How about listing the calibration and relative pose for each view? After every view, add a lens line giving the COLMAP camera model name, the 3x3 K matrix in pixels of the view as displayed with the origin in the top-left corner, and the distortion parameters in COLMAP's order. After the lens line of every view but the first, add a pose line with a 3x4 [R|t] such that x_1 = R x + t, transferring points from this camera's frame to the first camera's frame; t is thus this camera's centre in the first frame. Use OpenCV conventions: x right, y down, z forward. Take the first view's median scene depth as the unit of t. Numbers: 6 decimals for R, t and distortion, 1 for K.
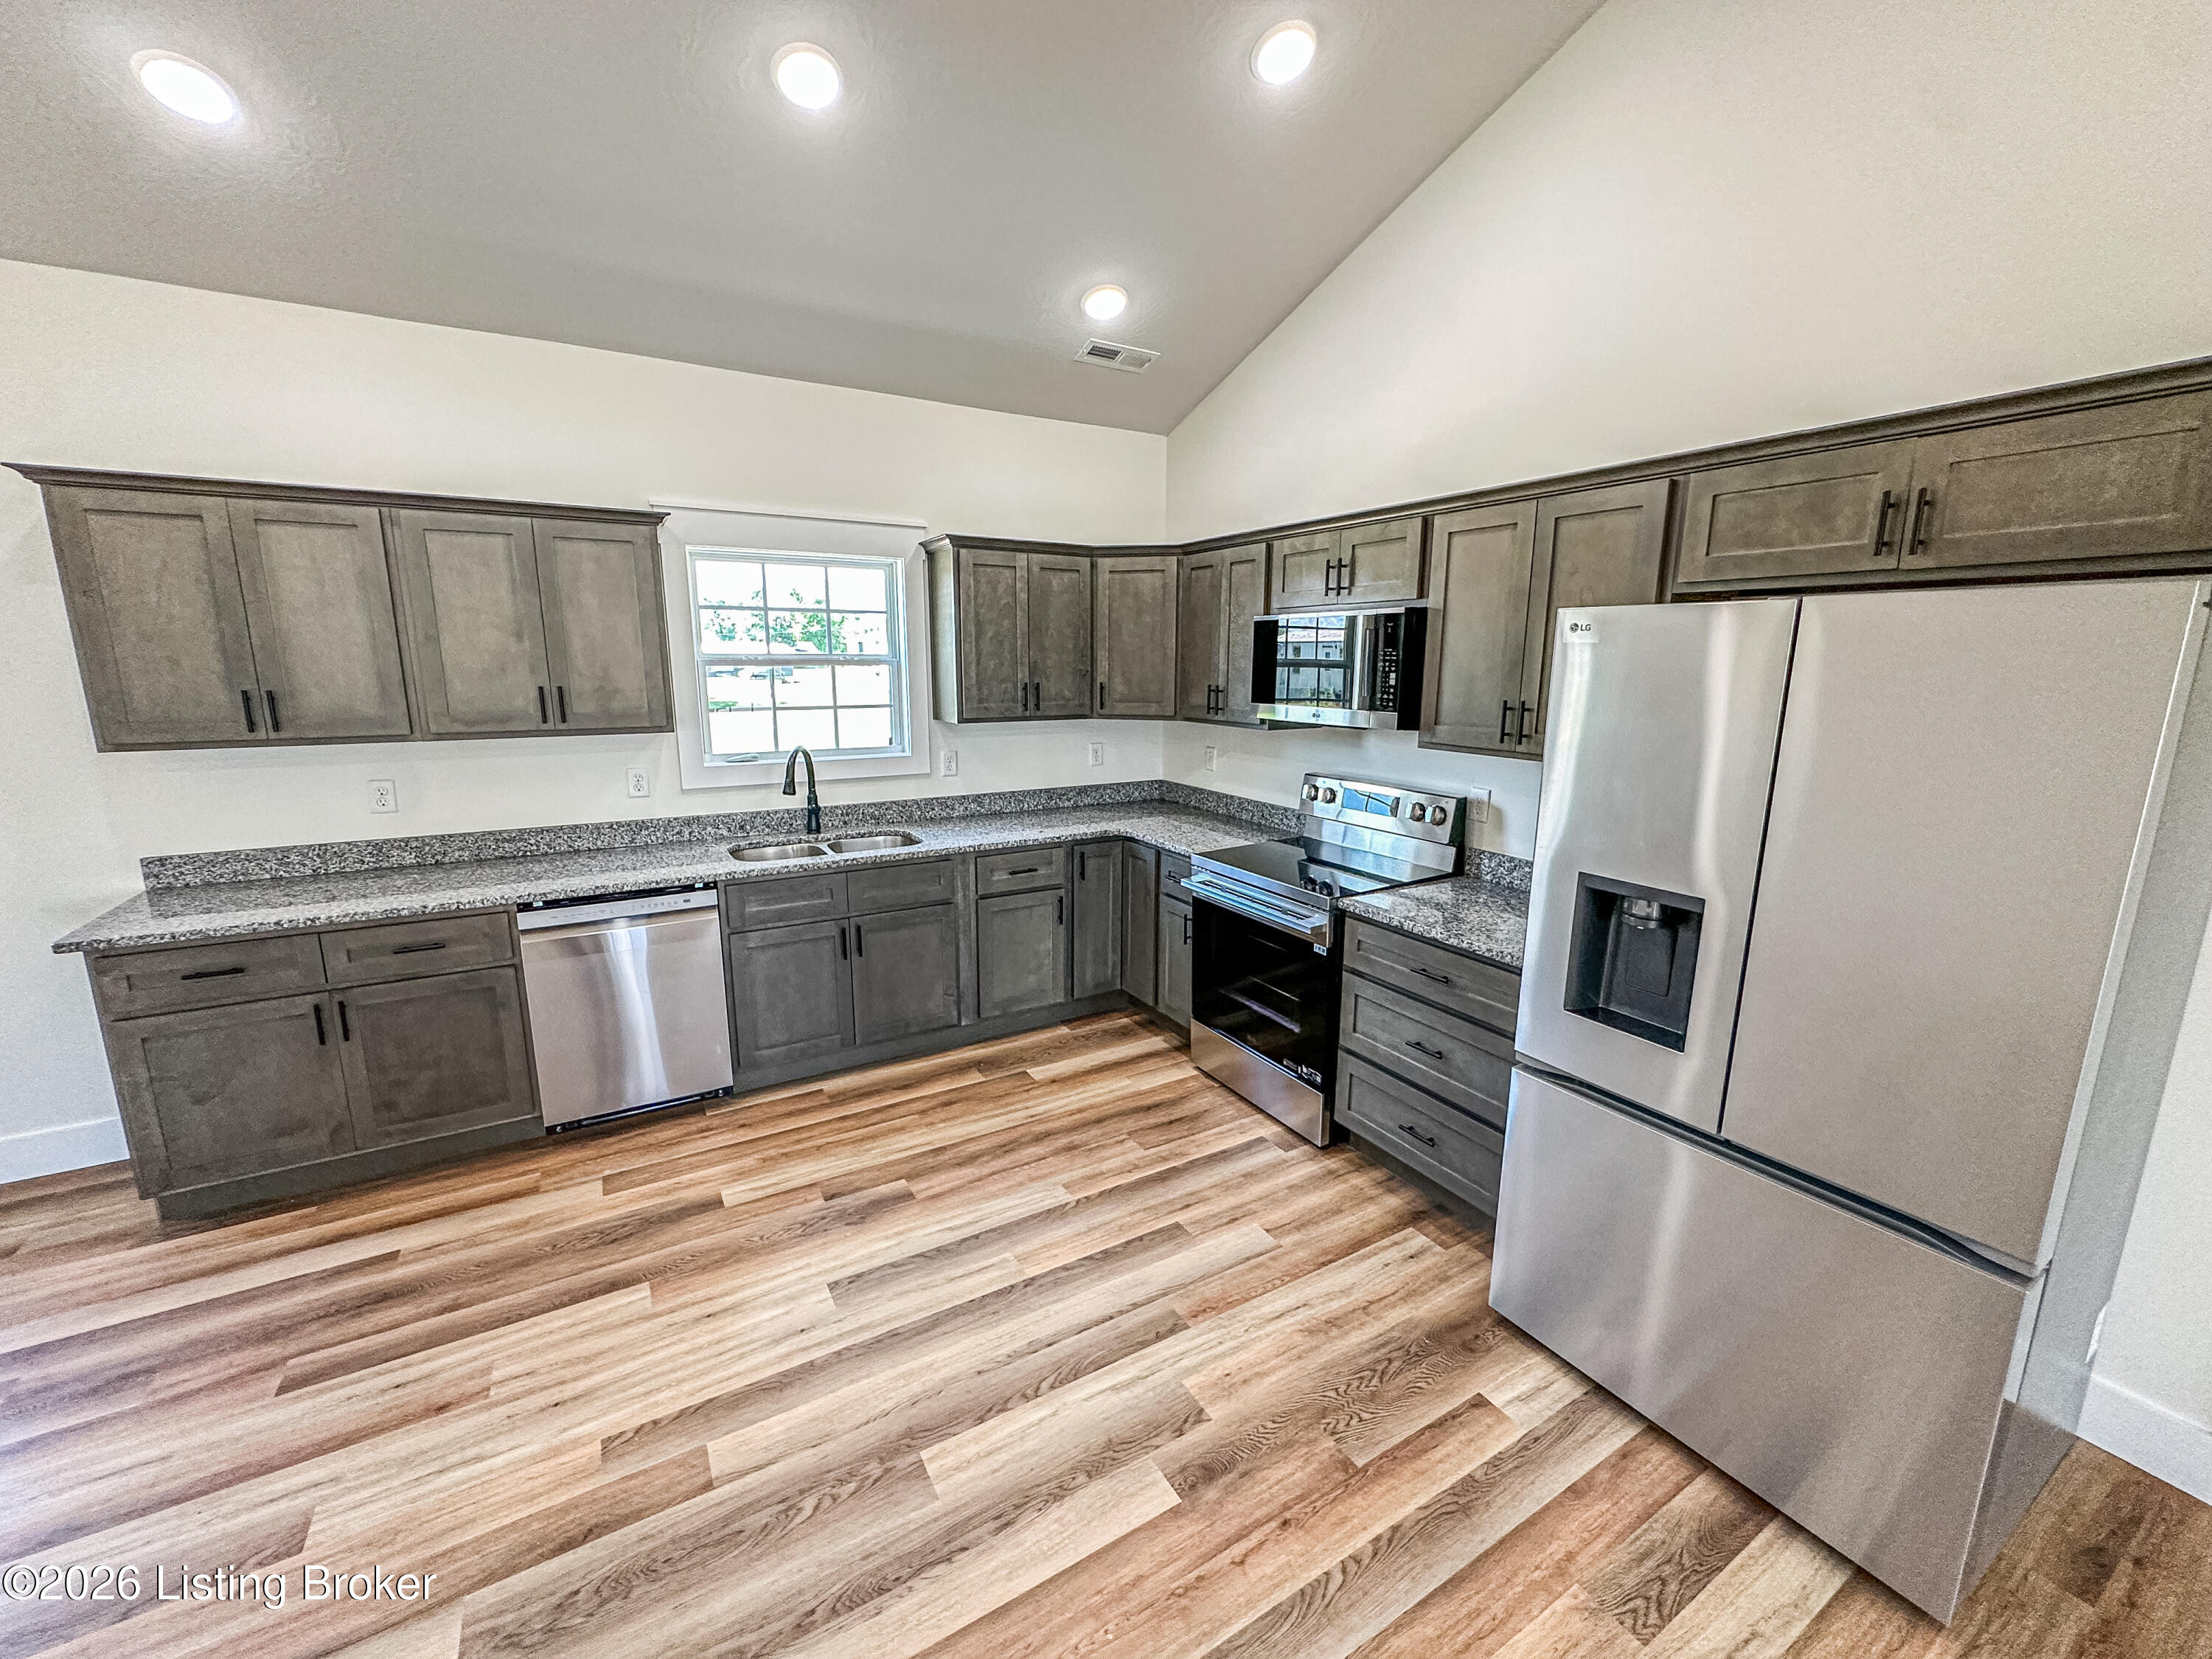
lens RADIAL K [[883.7, 0, 1106.7], [0, 883.7, 831.9], [0, 0, 1]] dist [-0.006431, 0.001358]
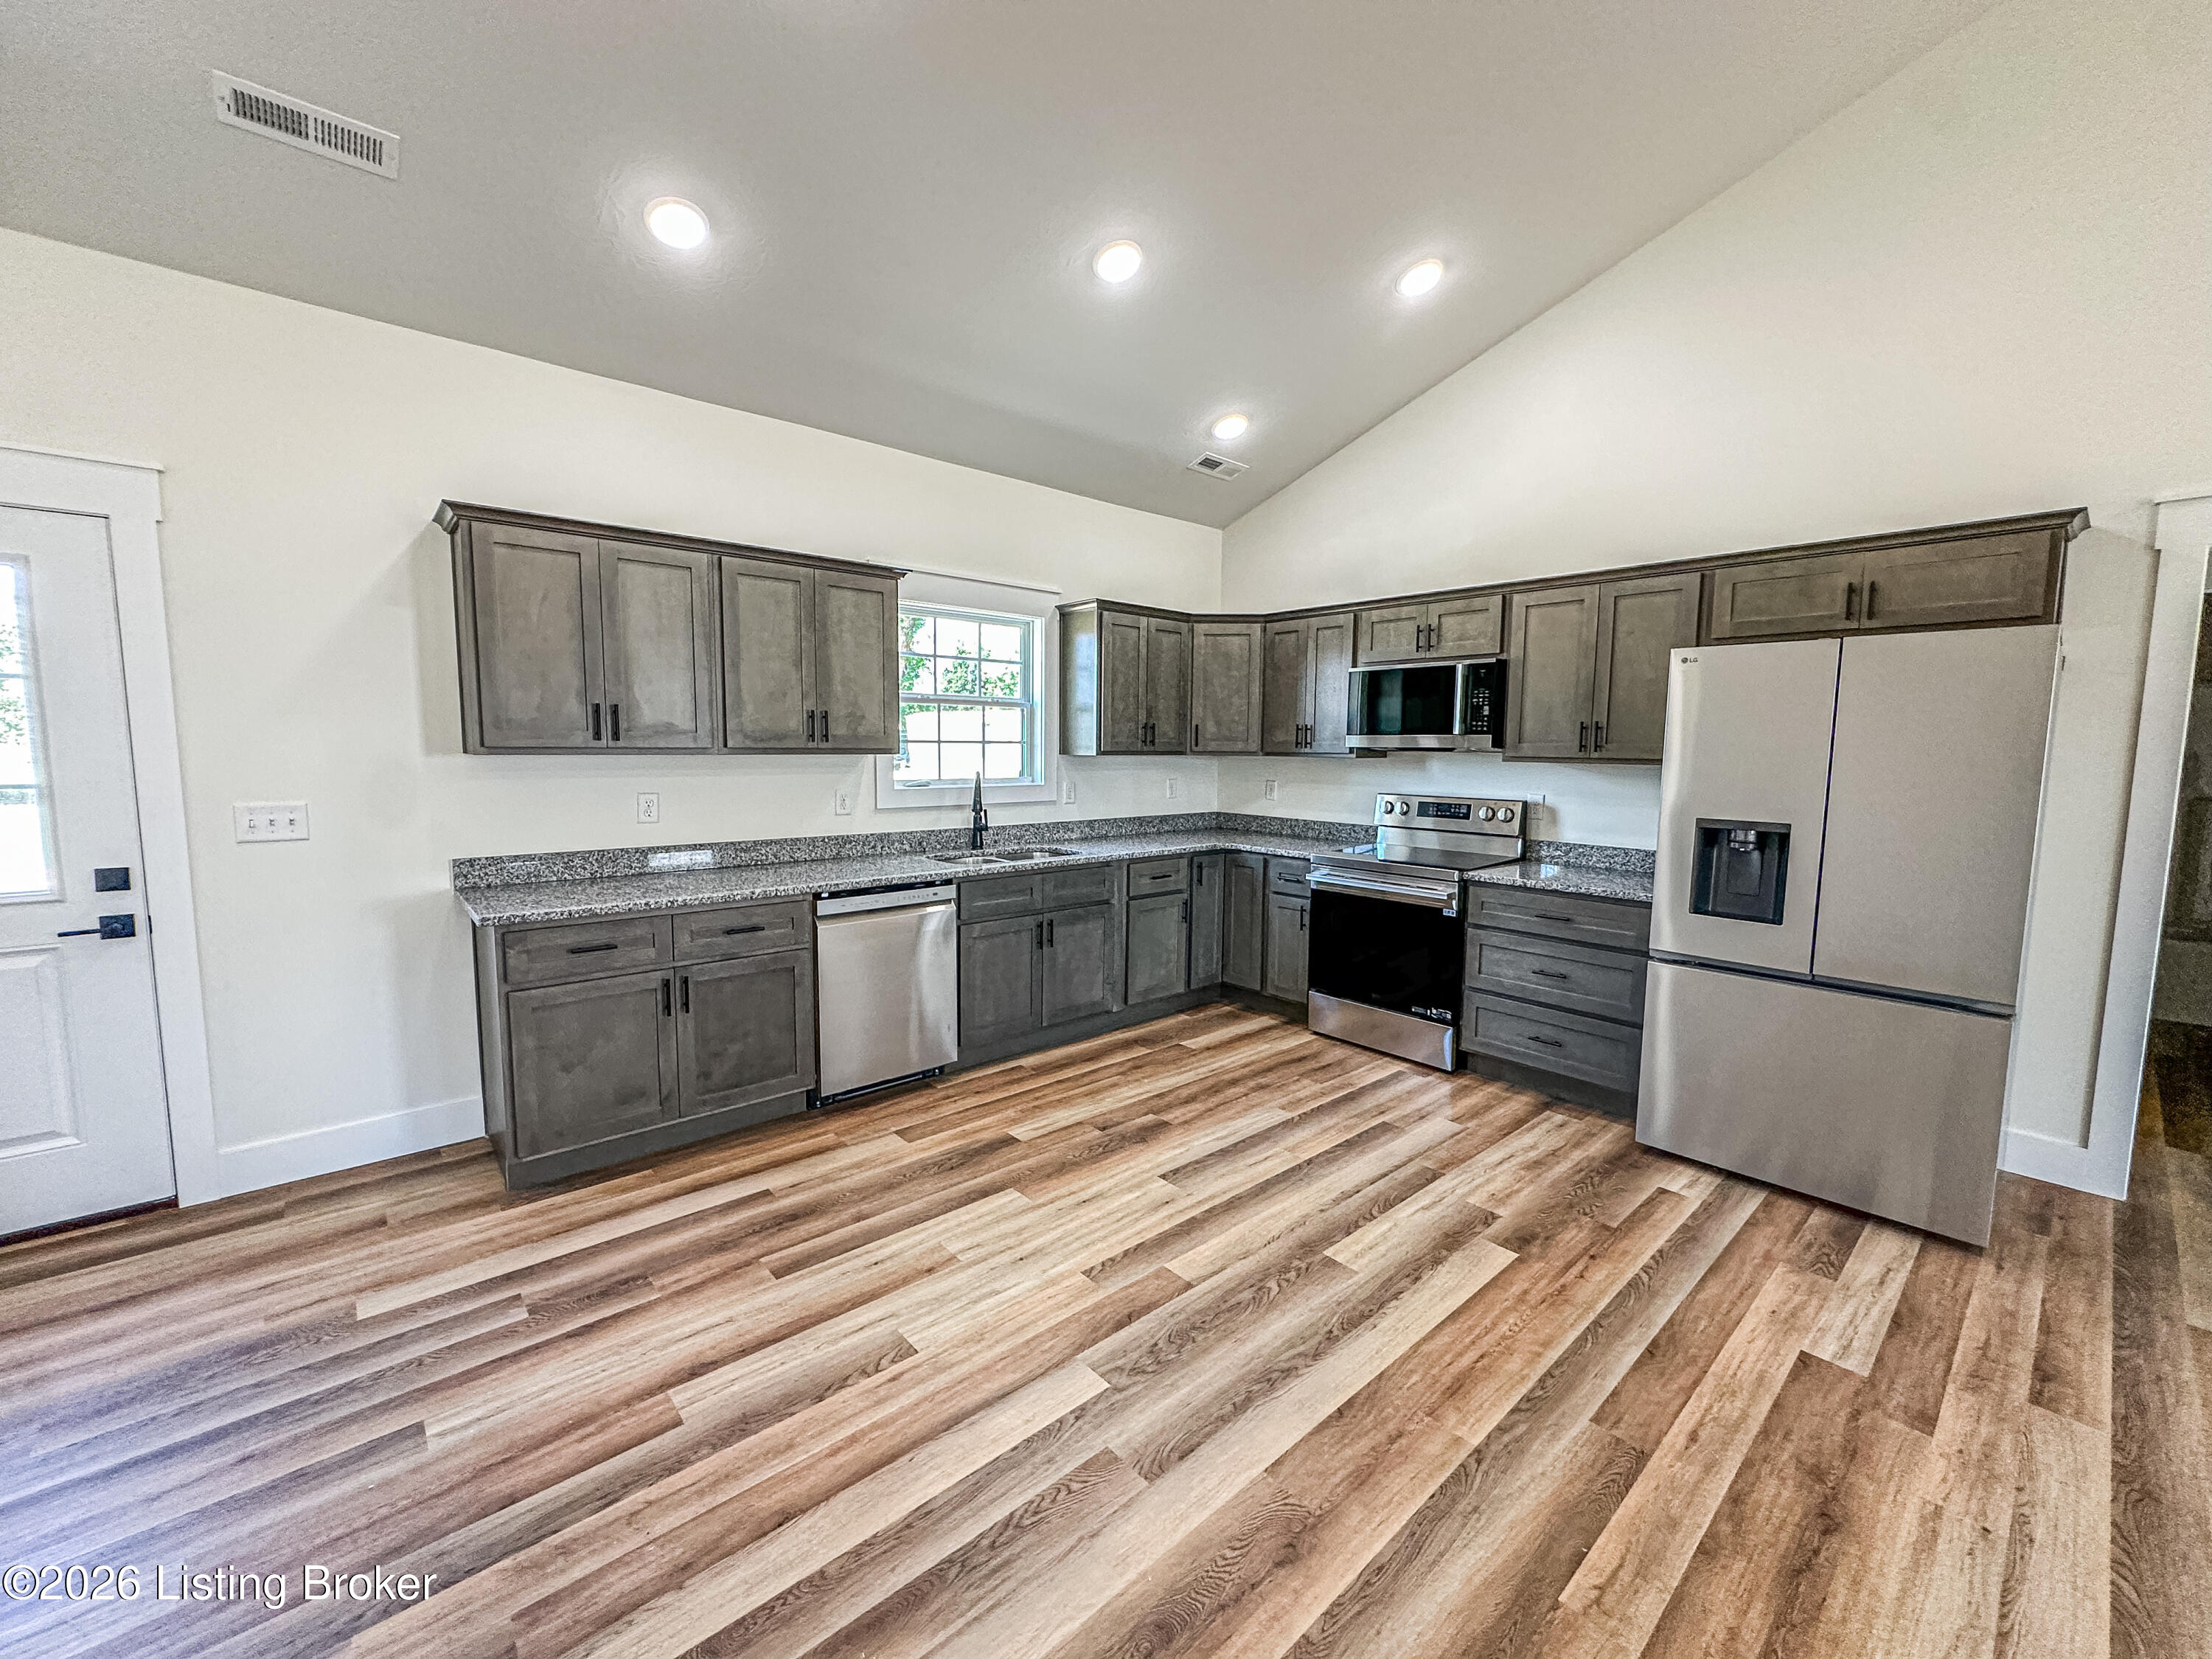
lens RADIAL K [[883.7, 0, 1105.2], [0, 883.7, 832.8], [0, 0, 1]] dist [-0.006431, 0.001358]
pose [[0.982094, -0.013887, 0.187881, -0.481165], [0.031651, 0.995267, -0.091882, 0.113657], [-0.185715, 0.096183, 0.977885, -0.189560]]
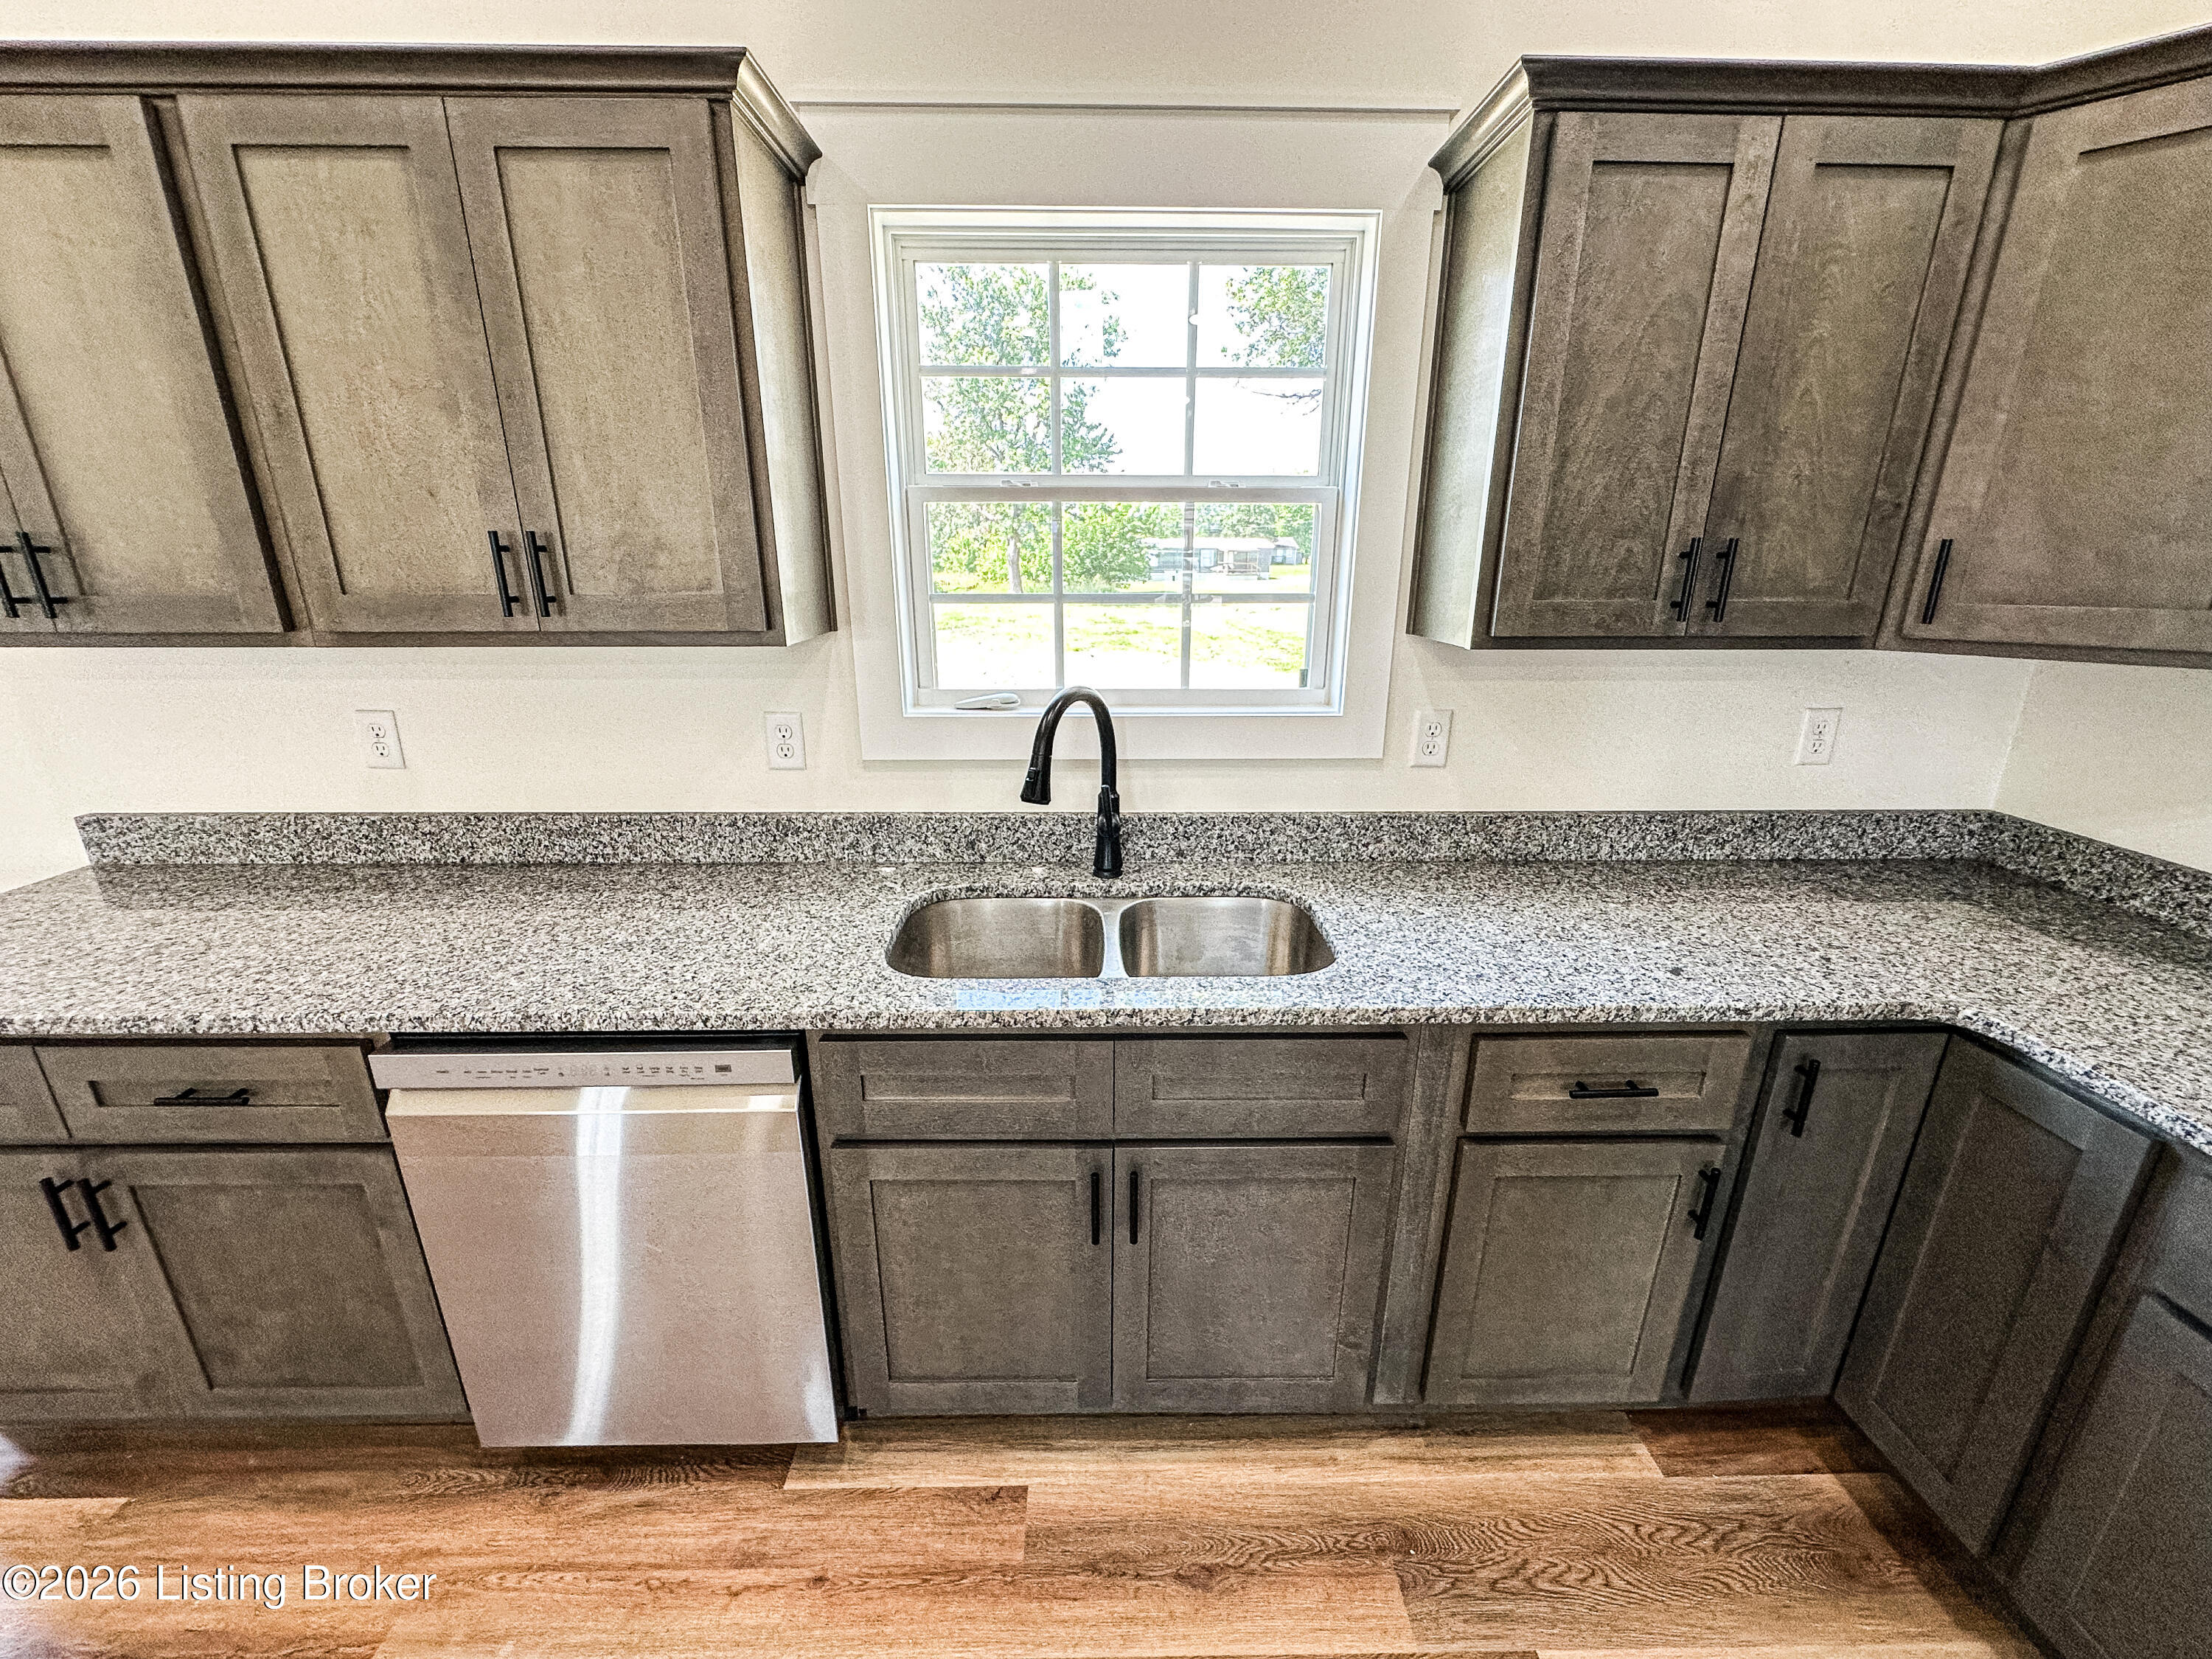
lens RADIAL K [[883.7, 0, 1107.0], [0, 883.7, 826.1], [0, 0, 1]] dist [-0.006431, 0.001358]
pose [[0.870357, 0.143121, -0.471164, -0.146543], [-0.093065, 0.987396, 0.128017, -0.103693], [0.483547, -0.067572, 0.872706, 0.748330]]
